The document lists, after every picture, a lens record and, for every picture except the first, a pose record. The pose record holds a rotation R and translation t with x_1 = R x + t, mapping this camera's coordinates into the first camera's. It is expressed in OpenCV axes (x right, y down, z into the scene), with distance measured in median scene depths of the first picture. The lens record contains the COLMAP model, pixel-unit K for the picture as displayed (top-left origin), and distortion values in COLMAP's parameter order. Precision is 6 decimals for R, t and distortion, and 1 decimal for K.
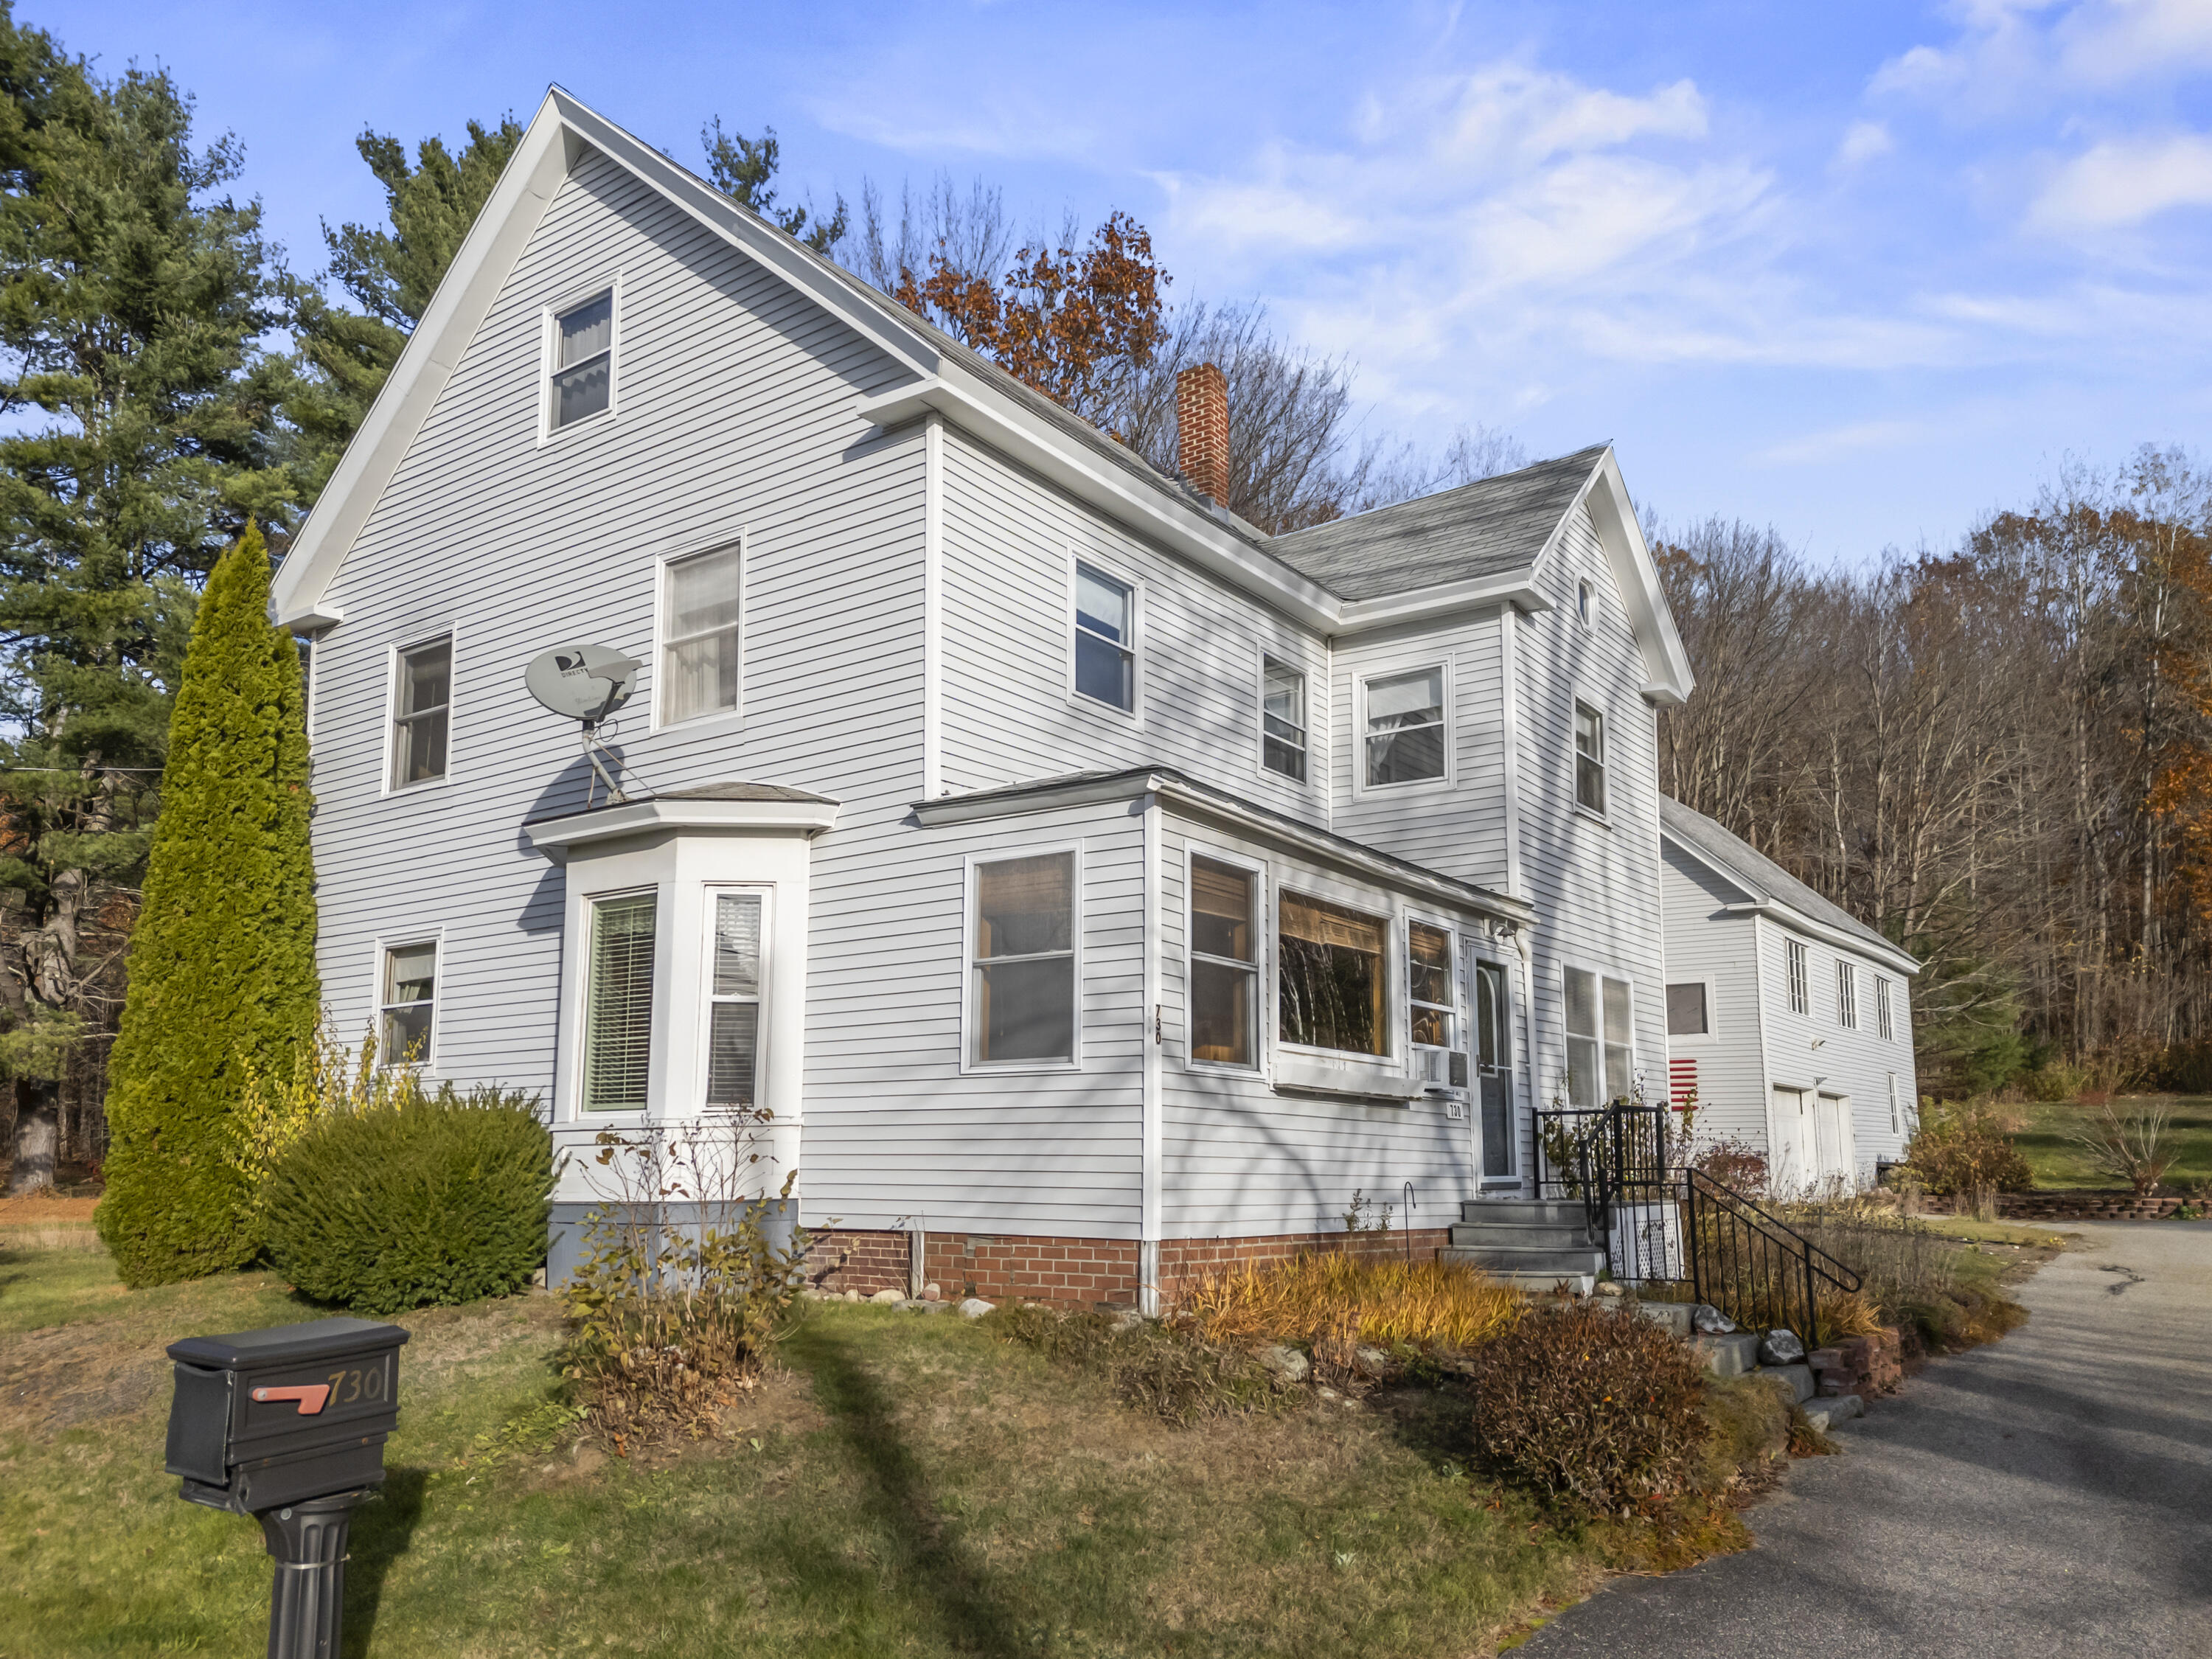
lens RADIAL K [[1670.3, 0, 1112.5], [0, 1670.3, 958.1], [0, 0, 1]] dist [0.080668, -0.070773]
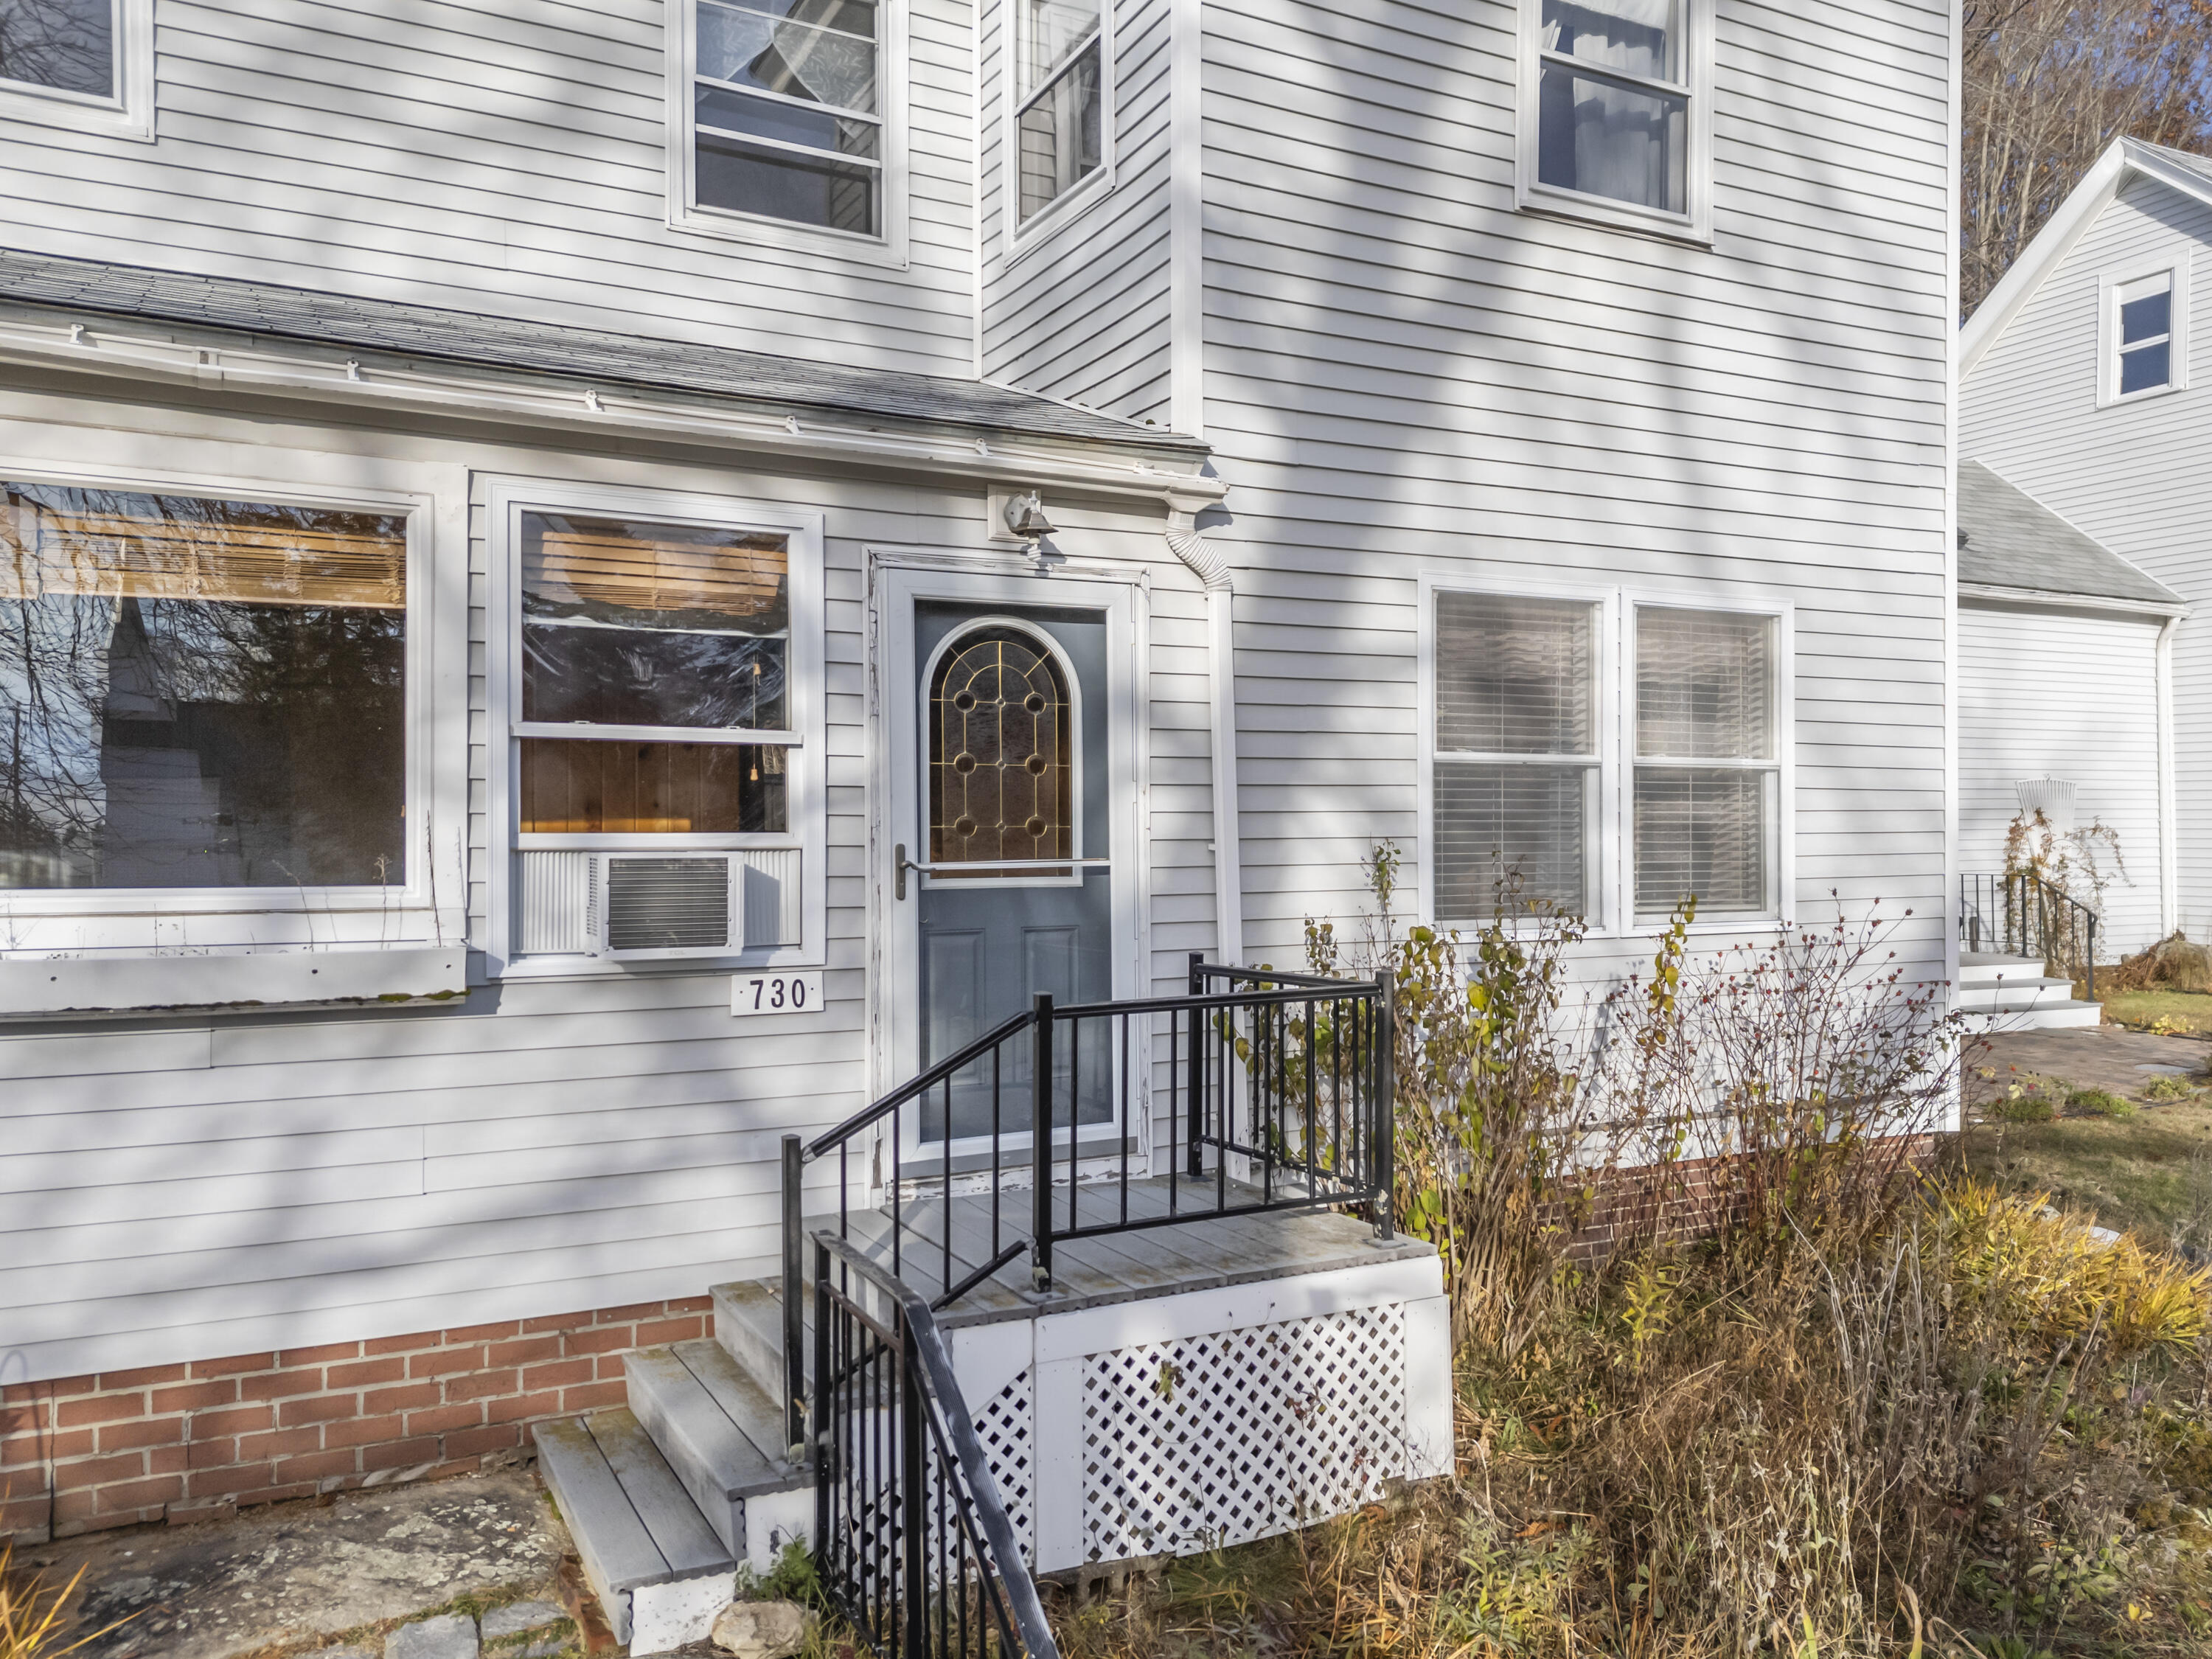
lens RADIAL K [[1614.3, 0, 1104.3], [0, 1614.3, 833.0], [0, 0, 1]] dist [0.076246, -0.077658]
pose [[0.880901, -0.002028, -0.473296, 0.415978], [0.064167, 0.991270, 0.115181, 0.013308], [0.468931, -0.131833, 0.873341, 0.651768]]
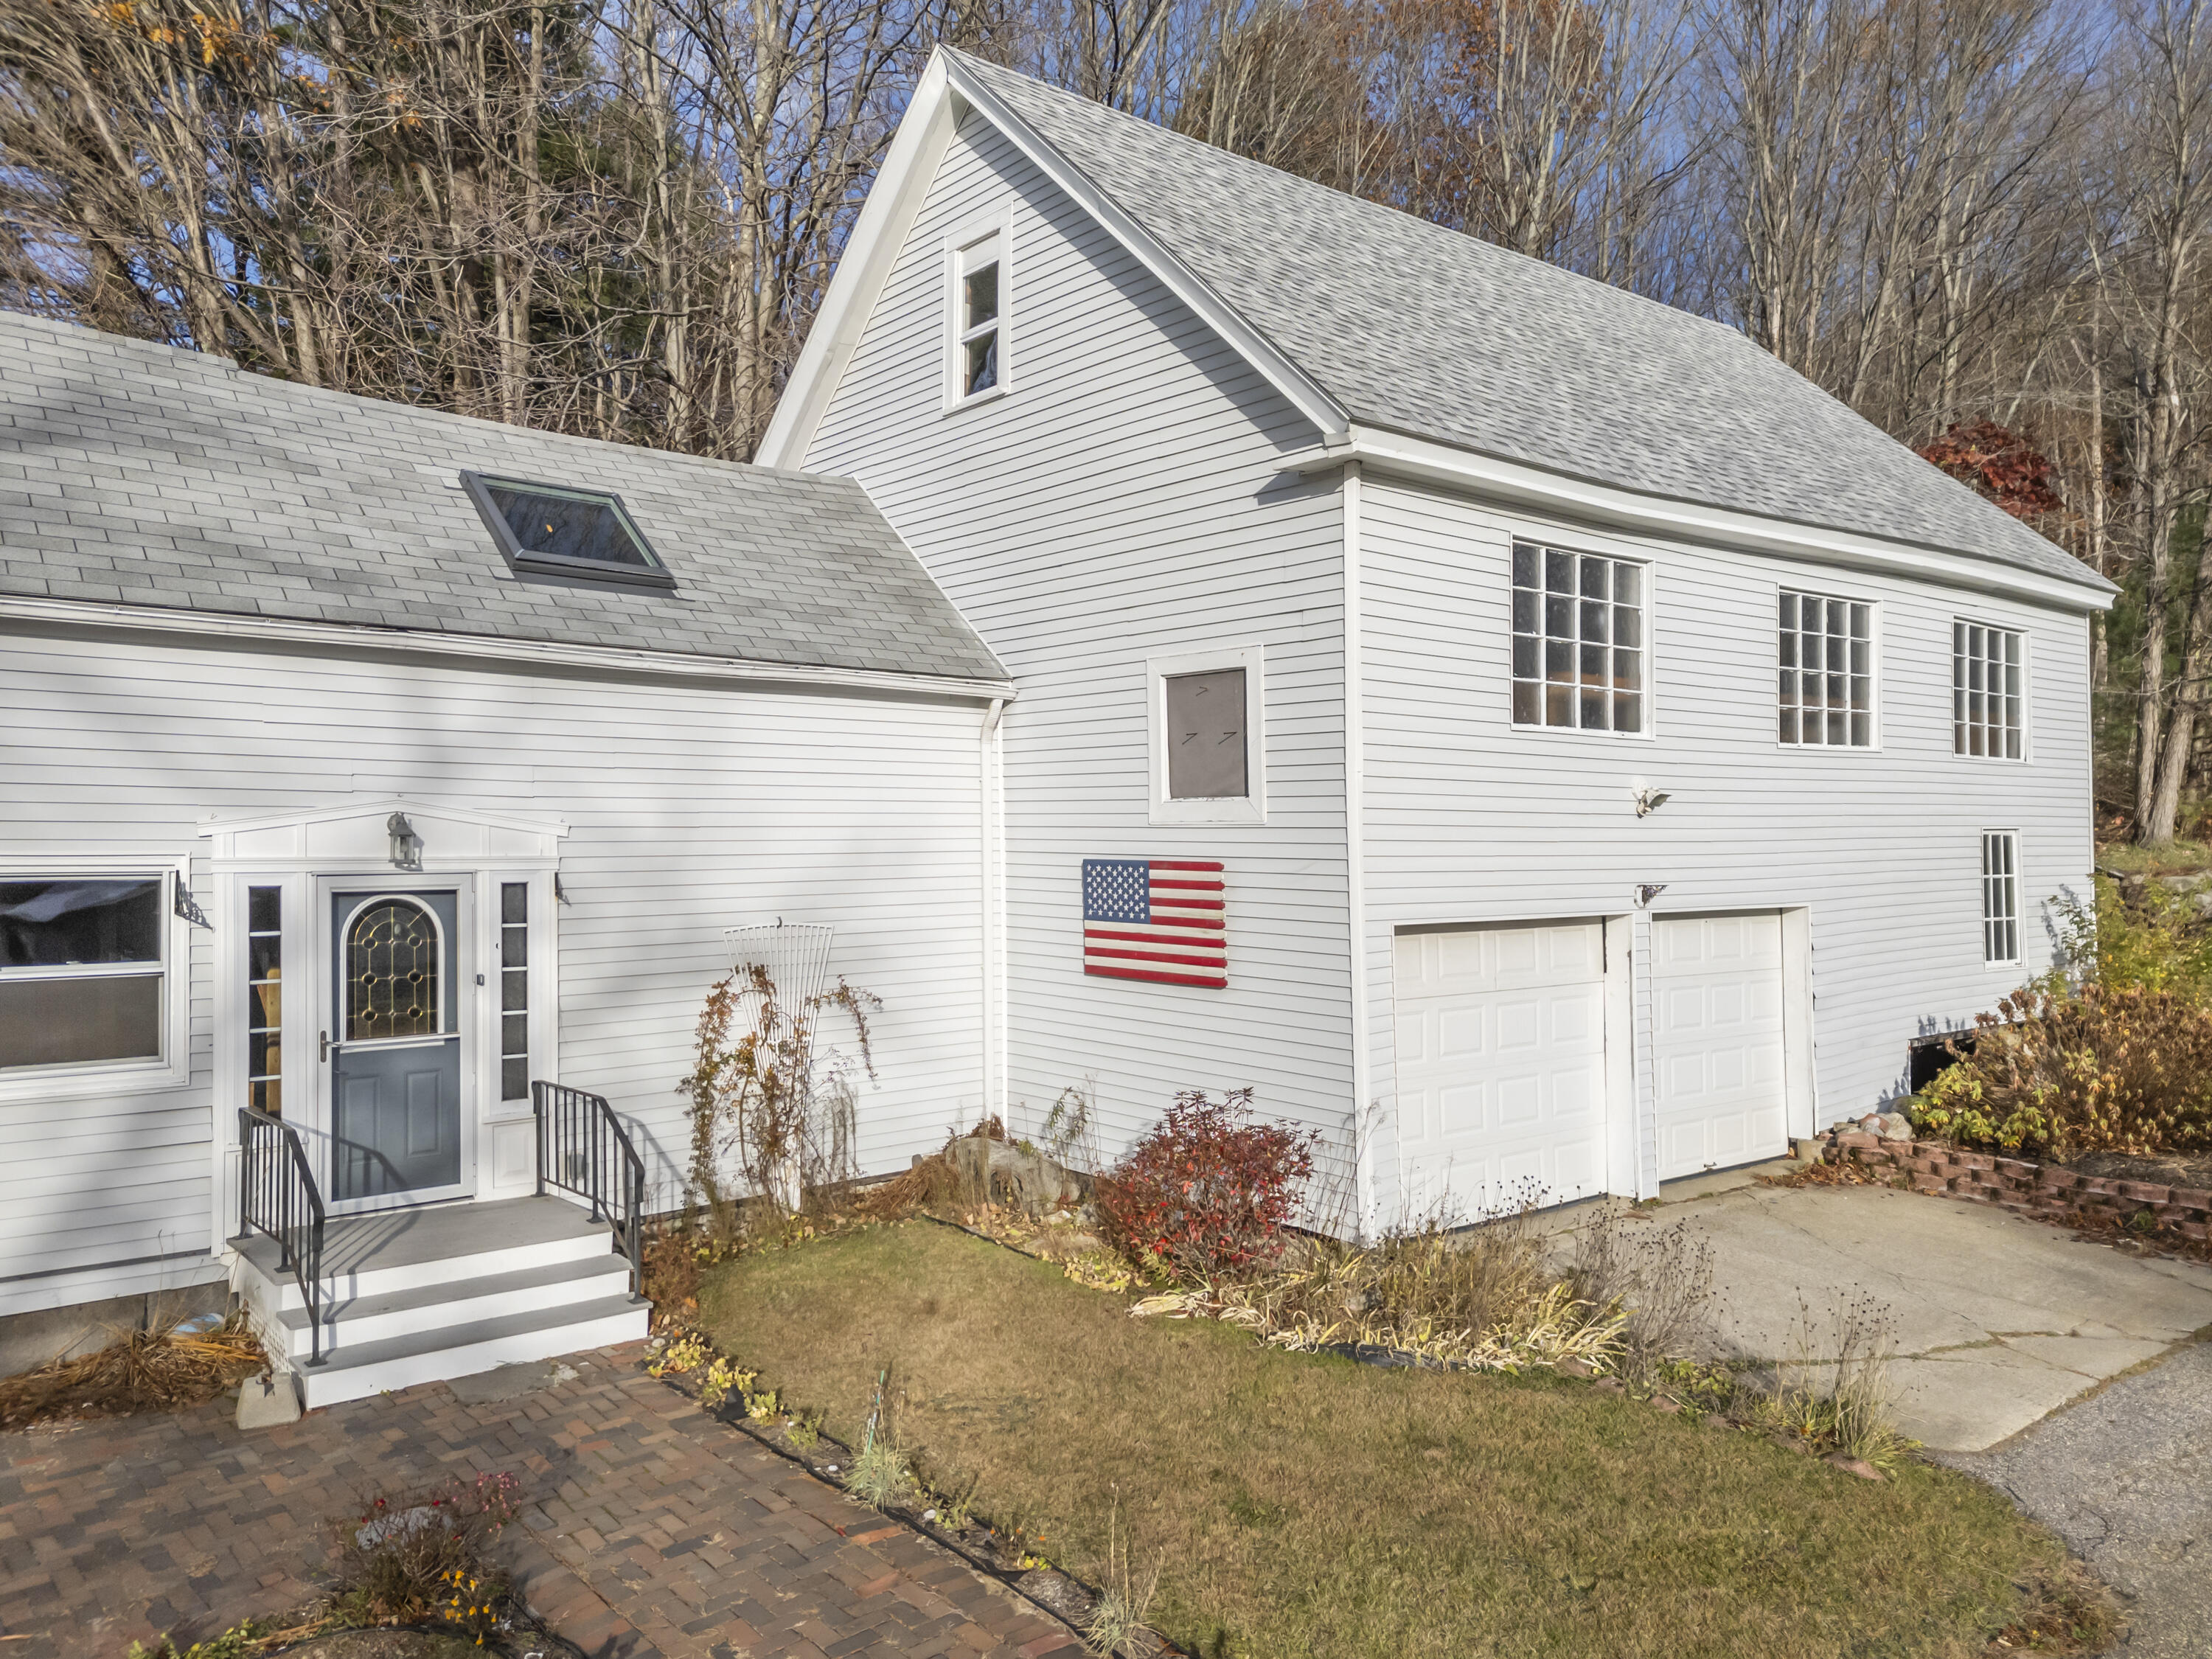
lens RADIAL K [[1627.2, 0, 1094.6], [0, 1627.2, 832.1], [0, 0, 1]] dist [0.095174, -0.087619]
pose [[0.970984, -0.001513, -0.239138, 0.794112], [0.032448, 0.991566, 0.125475, 0.007965], [0.236932, -0.129593, 0.962844, 1.215172]]
